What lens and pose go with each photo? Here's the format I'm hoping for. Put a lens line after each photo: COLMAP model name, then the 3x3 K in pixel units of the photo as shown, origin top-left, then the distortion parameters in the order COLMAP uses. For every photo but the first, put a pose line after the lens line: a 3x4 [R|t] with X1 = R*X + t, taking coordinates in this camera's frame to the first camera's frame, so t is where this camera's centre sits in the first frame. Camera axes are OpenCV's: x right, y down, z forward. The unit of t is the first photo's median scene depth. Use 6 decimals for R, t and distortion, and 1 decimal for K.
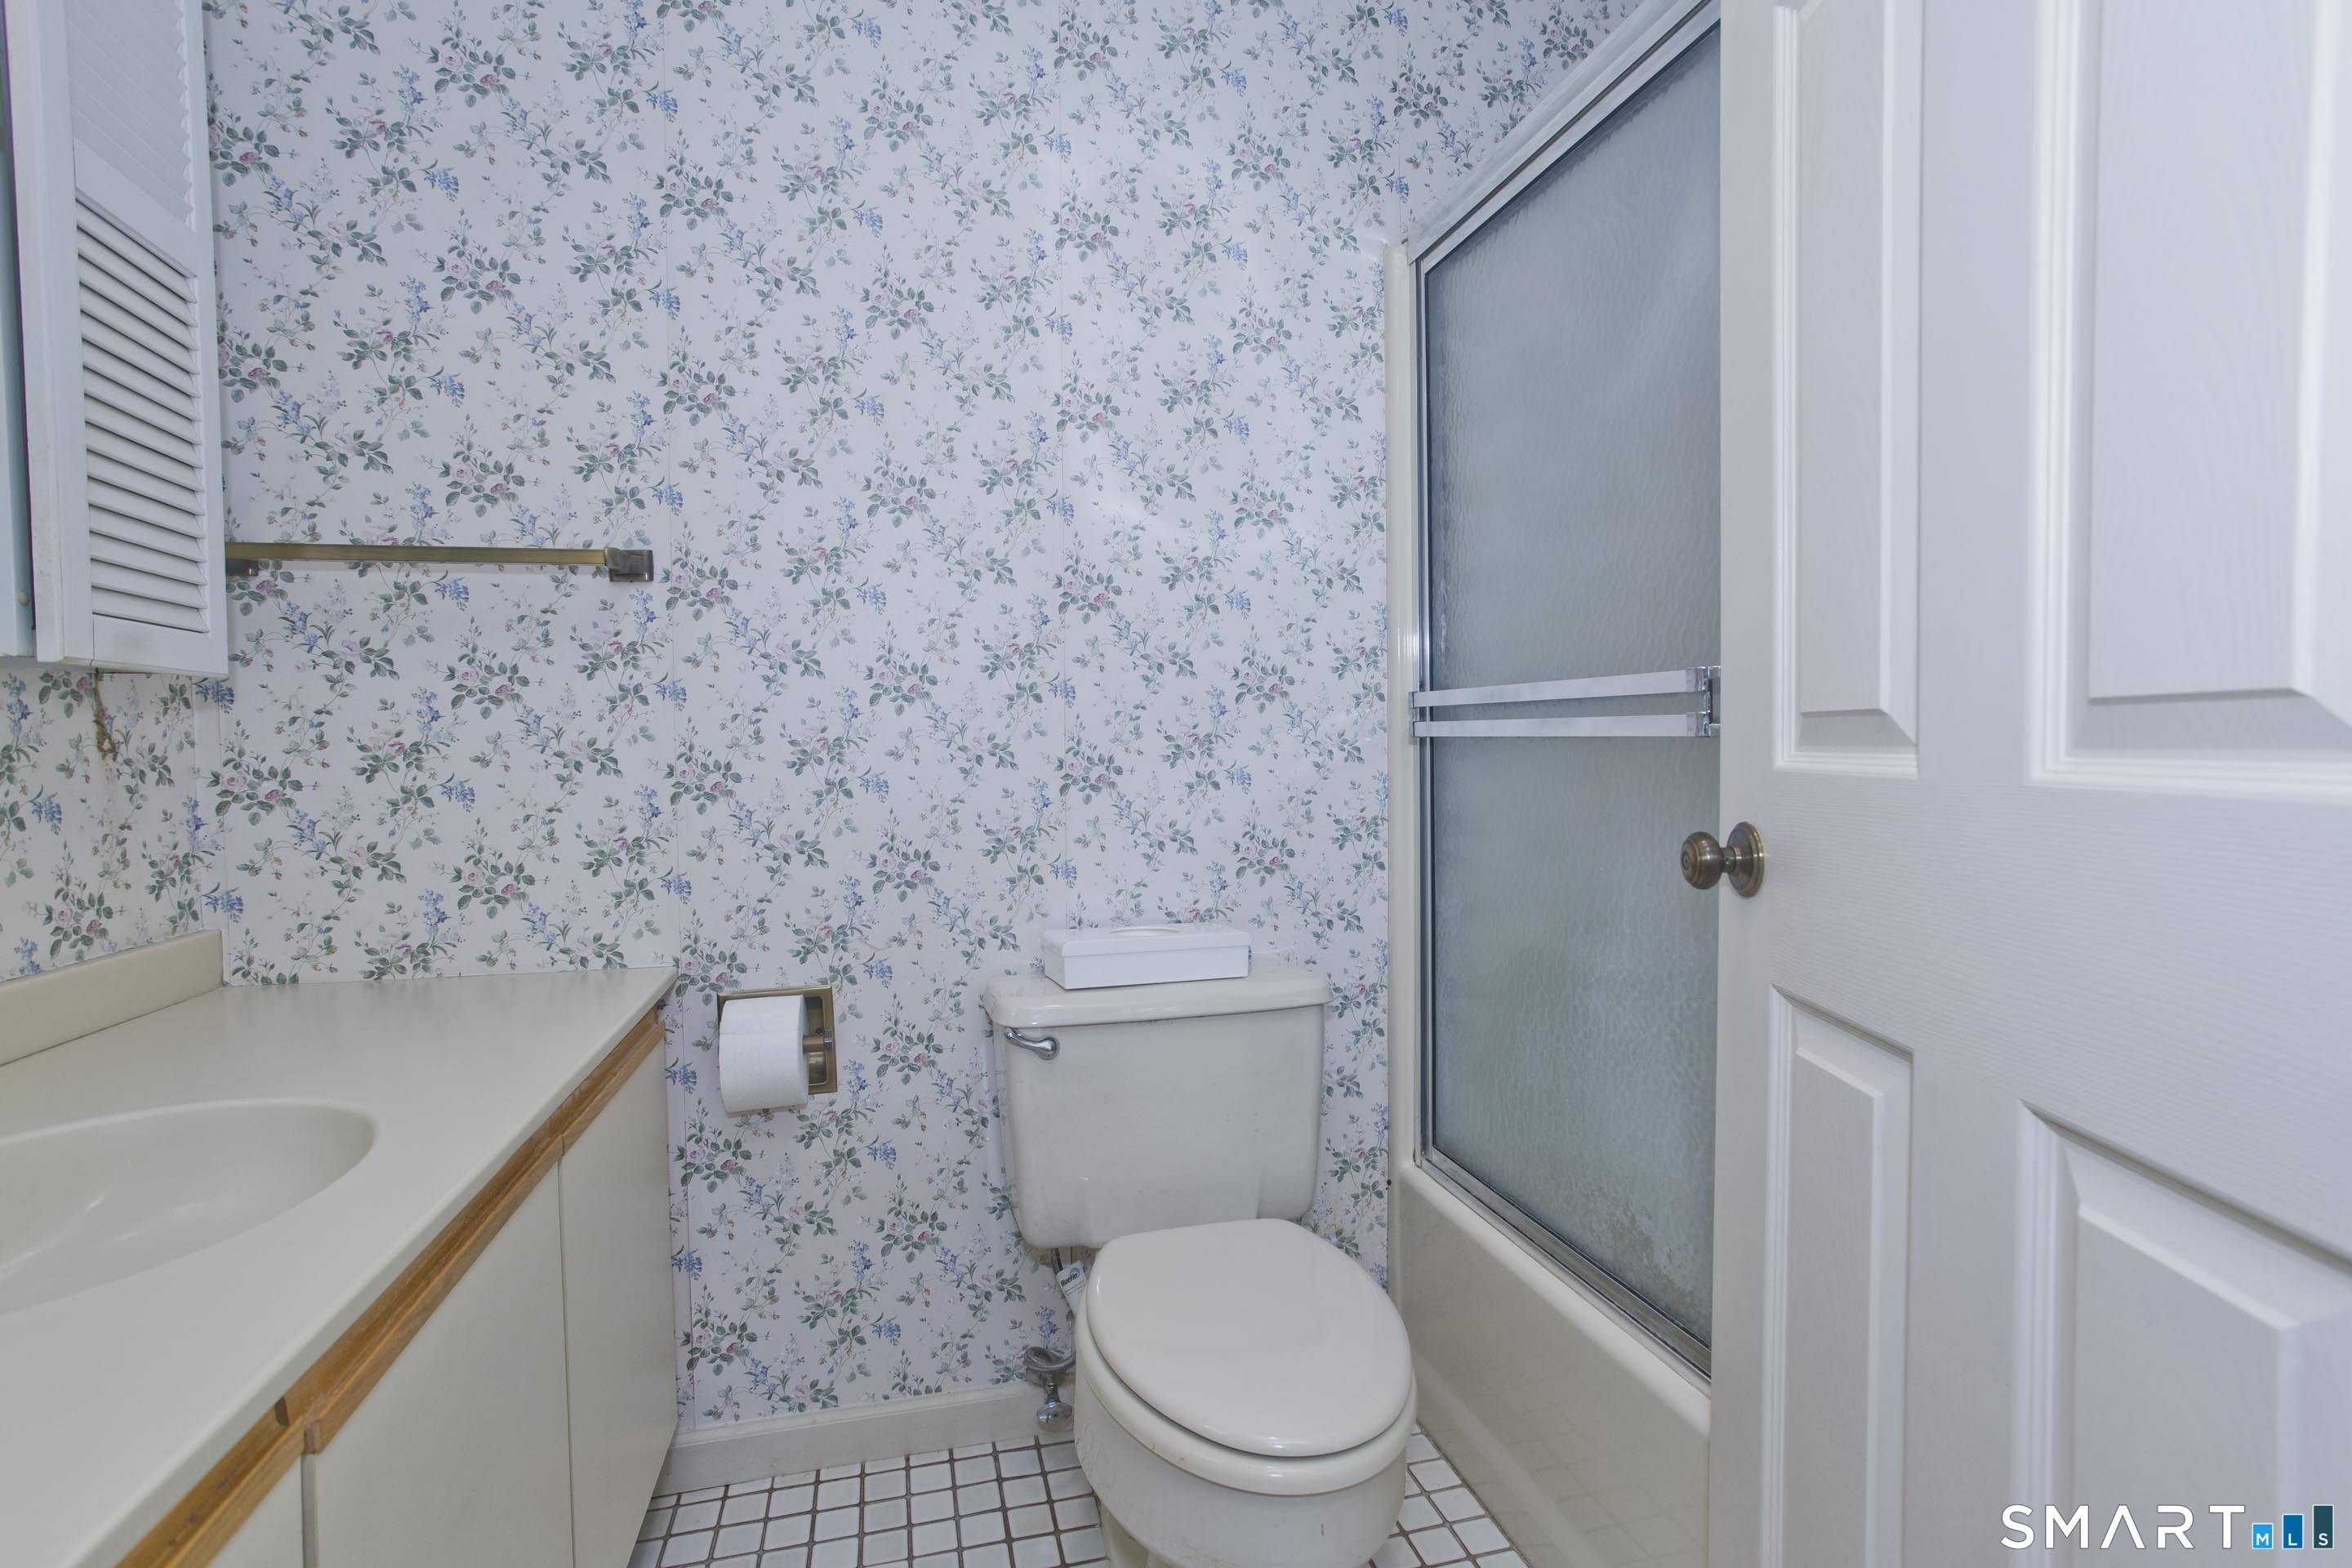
lens RADIAL K [[1145.2, 0, 1190.3], [0, 1145.2, 757.9], [0, 0, 1]] dist [-0.057179, 0.036993]
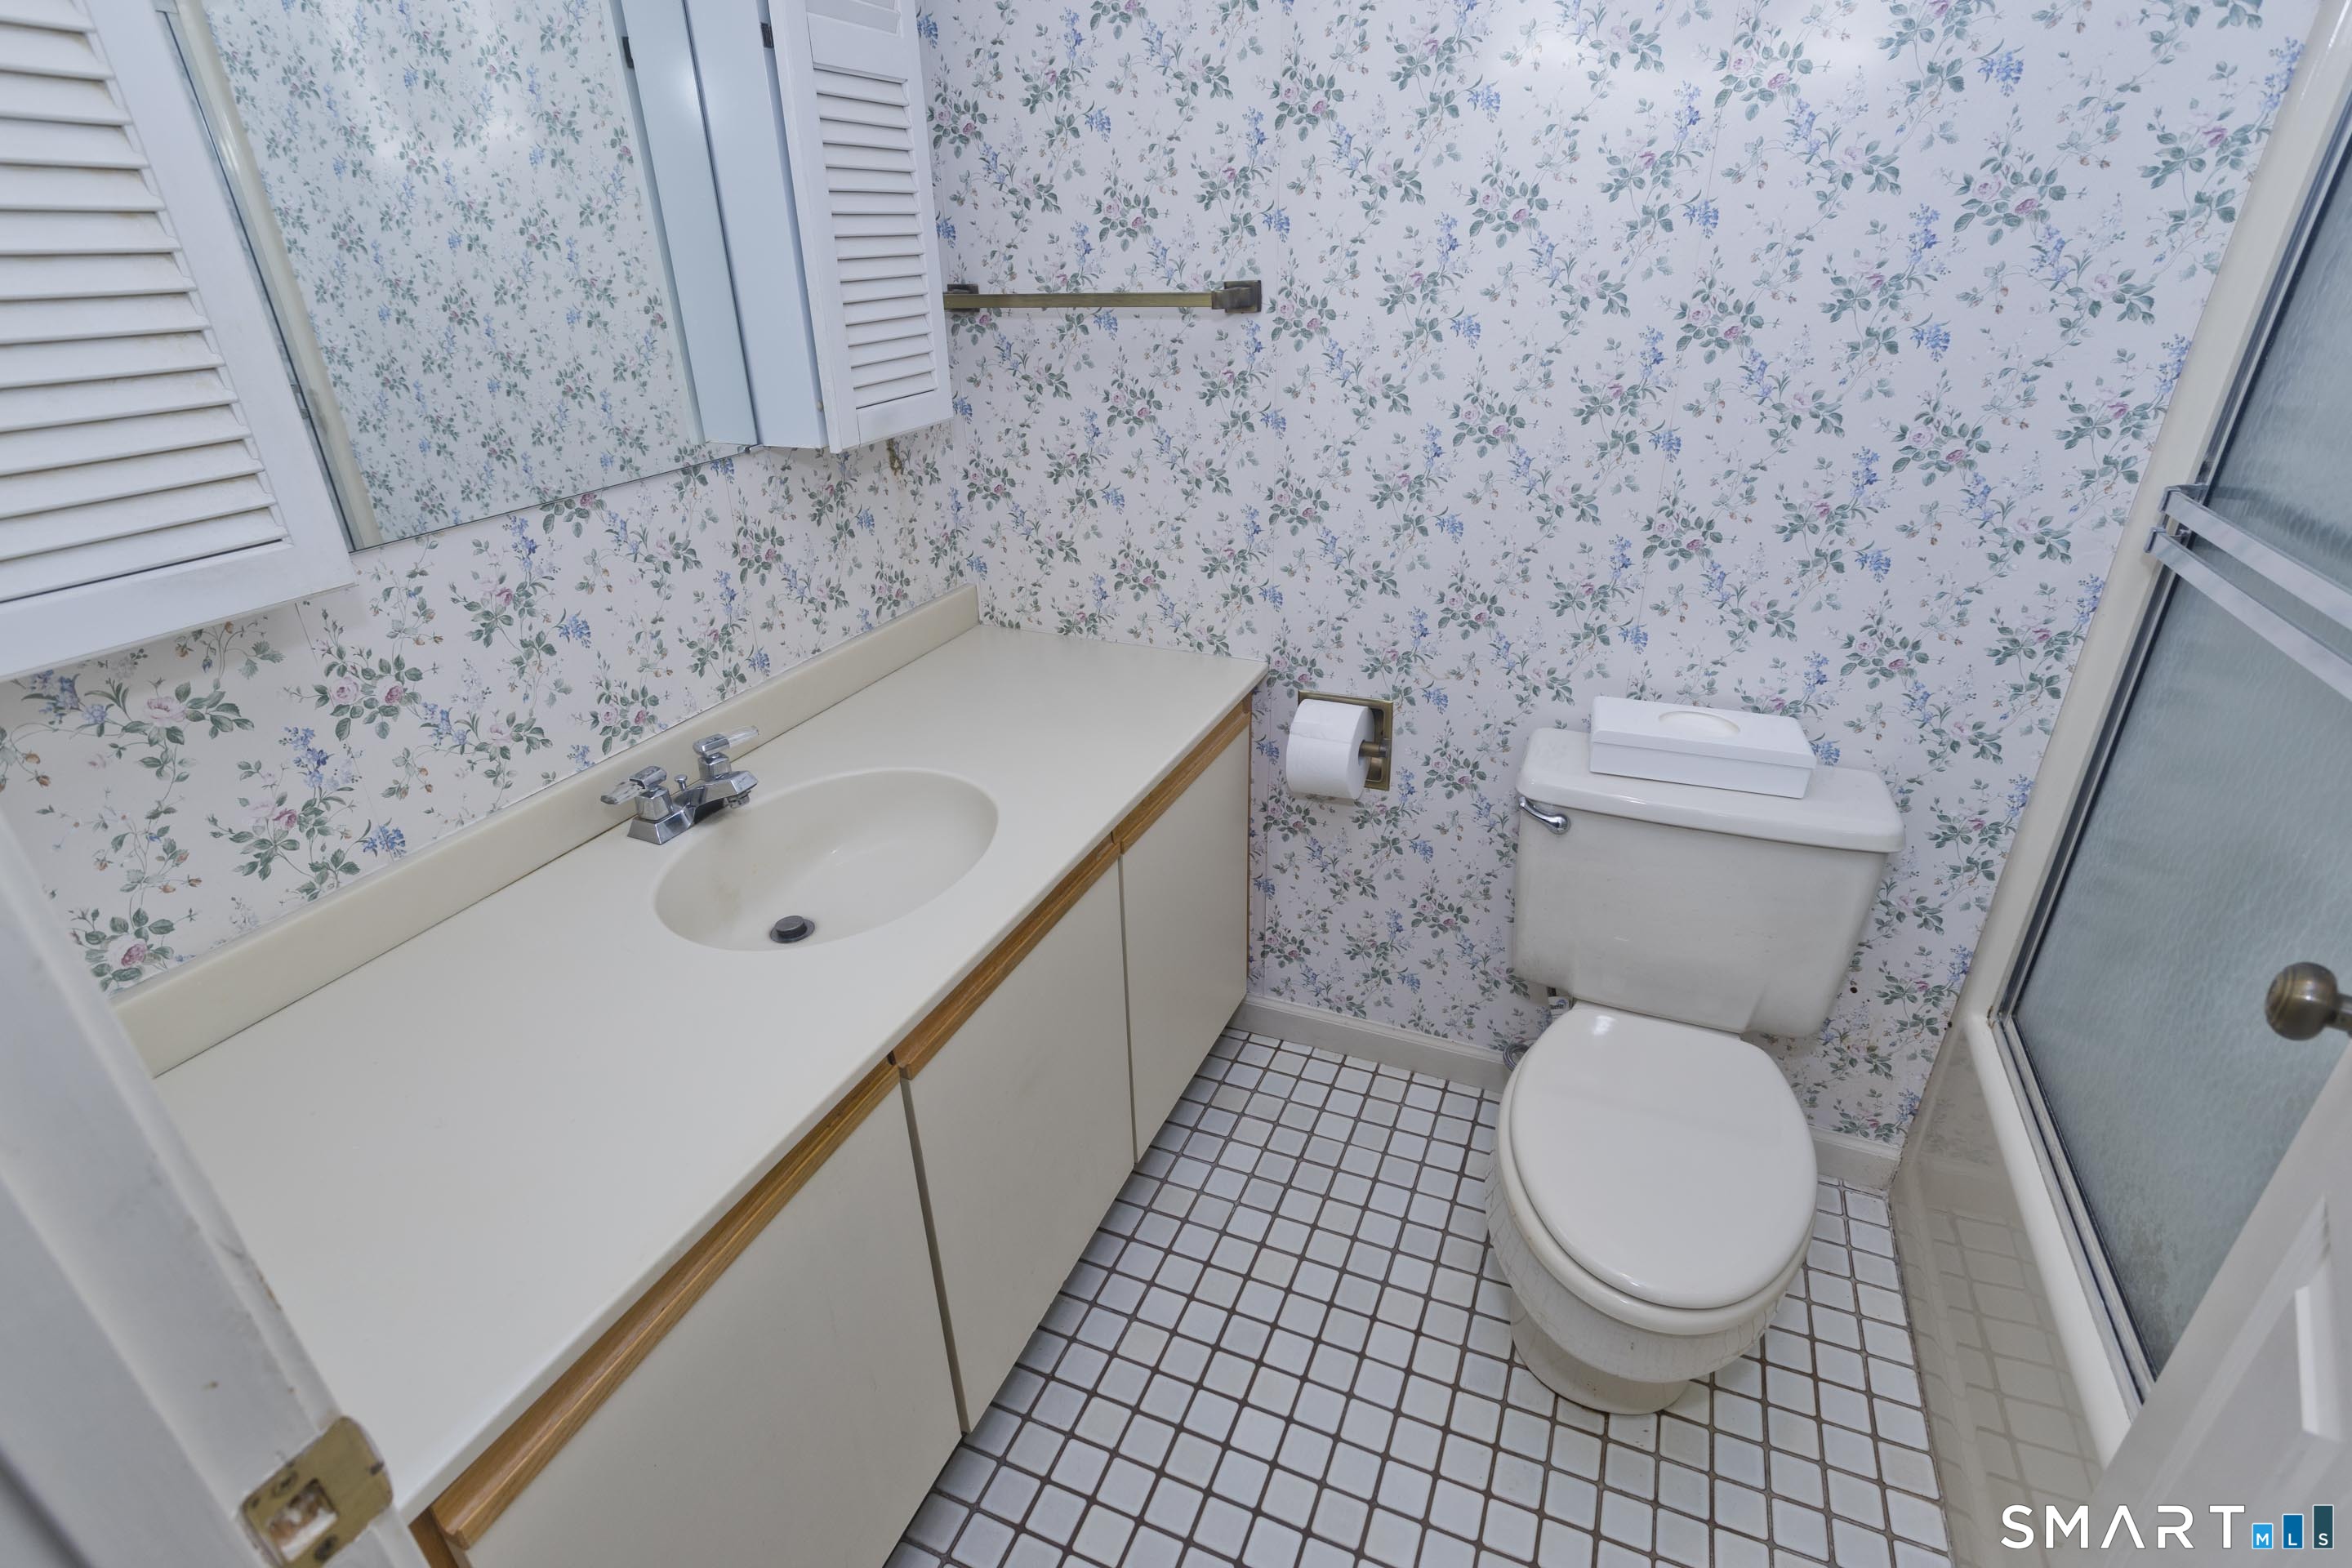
lens RADIAL K [[1162.0, 0, 1109.1], [0, 1162.0, 784.3], [0, 0, 1]] dist [-0.085111, 0.061031]
pose [[0.772960, 0.260903, -0.578327, 0.142027], [0.019258, 0.901466, 0.432422, -0.221361], [0.634162, -0.345382, 0.691772, 0.027166]]
